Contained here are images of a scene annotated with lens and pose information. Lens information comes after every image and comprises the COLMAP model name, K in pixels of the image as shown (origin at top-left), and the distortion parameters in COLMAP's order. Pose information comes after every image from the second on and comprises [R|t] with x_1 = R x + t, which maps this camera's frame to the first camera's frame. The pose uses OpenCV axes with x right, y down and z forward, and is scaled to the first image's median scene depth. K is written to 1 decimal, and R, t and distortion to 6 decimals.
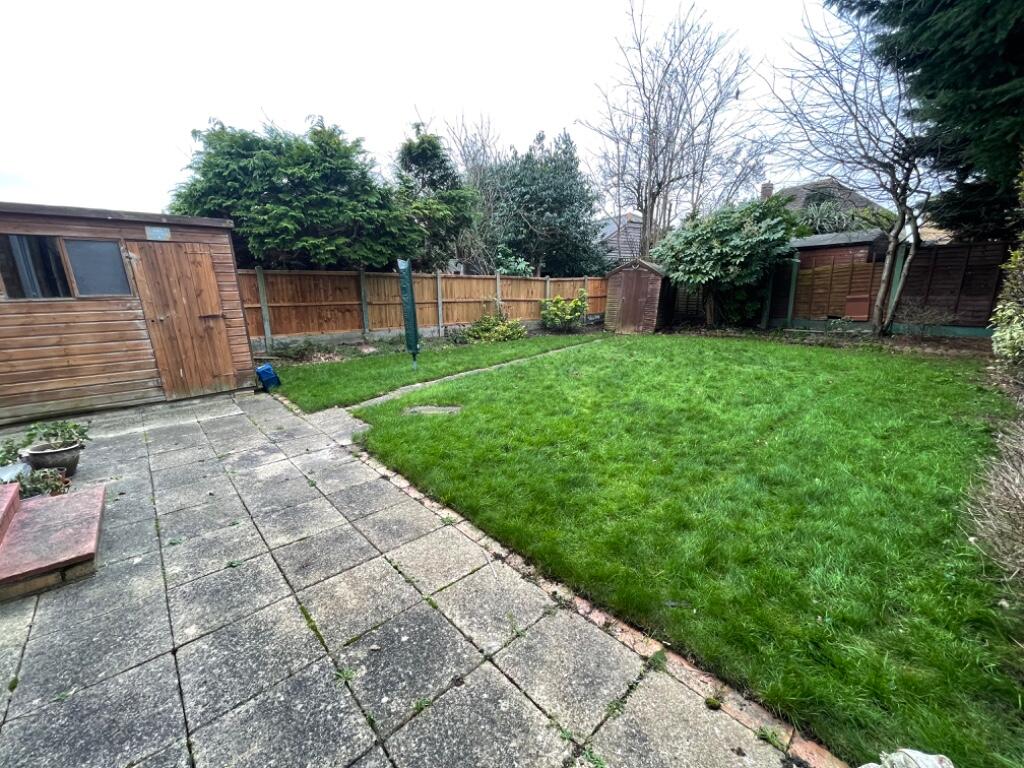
lens RADIAL K [[411.5, 0, 507.9], [0, 411.5, 388.2], [0, 0, 1]] dist [-0.001755, 0.000377]
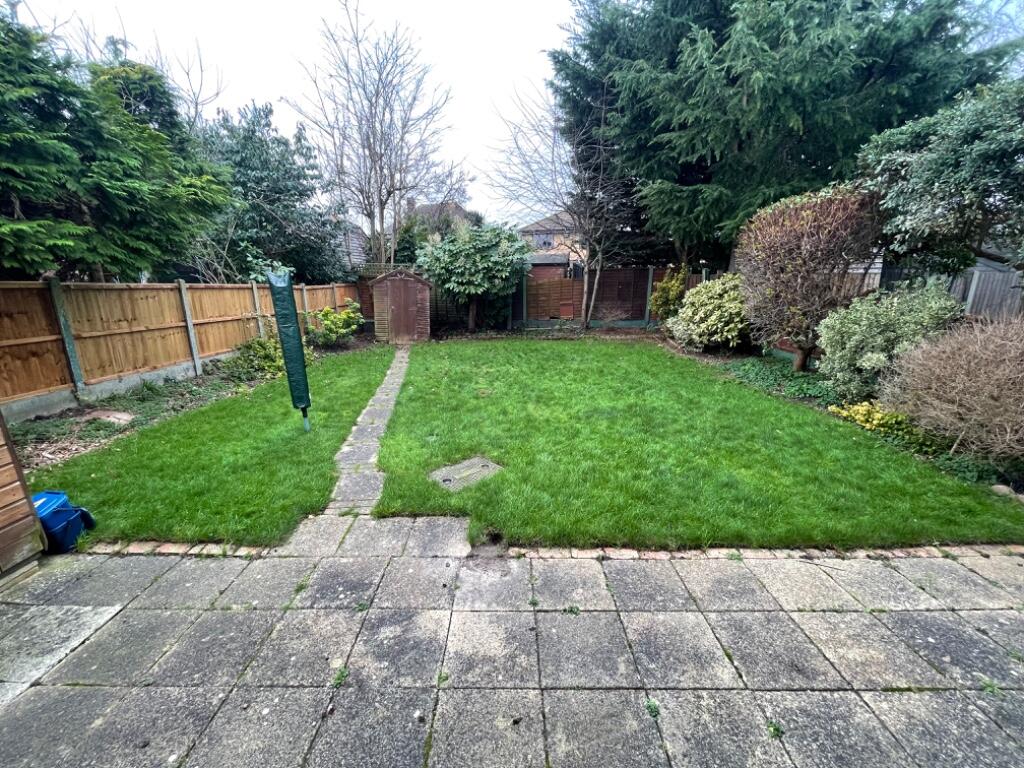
lens RADIAL K [[411.5, 0, 507.9], [0, 411.5, 388.2], [0, 0, 1]] dist [-0.001755, 0.000377]
pose [[0.678611, -0.173474, 0.713719, -0.648903], [0.171375, 0.982285, 0.075805, -0.146271], [-0.714225, 0.070871, 0.696318, 0.358214]]
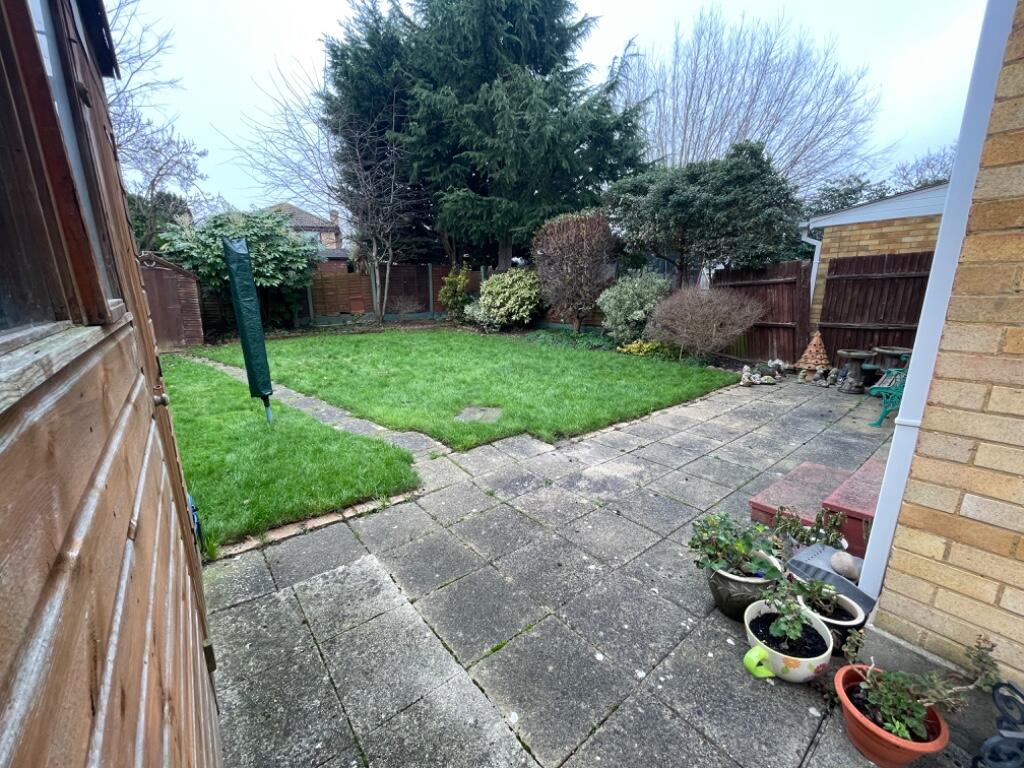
lens RADIAL K [[411.5, 0, 507.9], [0, 411.5, 388.2], [0, 0, 1]] dist [-0.001755, 0.000377]
pose [[0.066300, -0.226487, 0.971755, -1.055600], [0.242404, 0.948378, 0.204500, -0.175073], [-0.967907, 0.221999, 0.117779, 0.778213]]
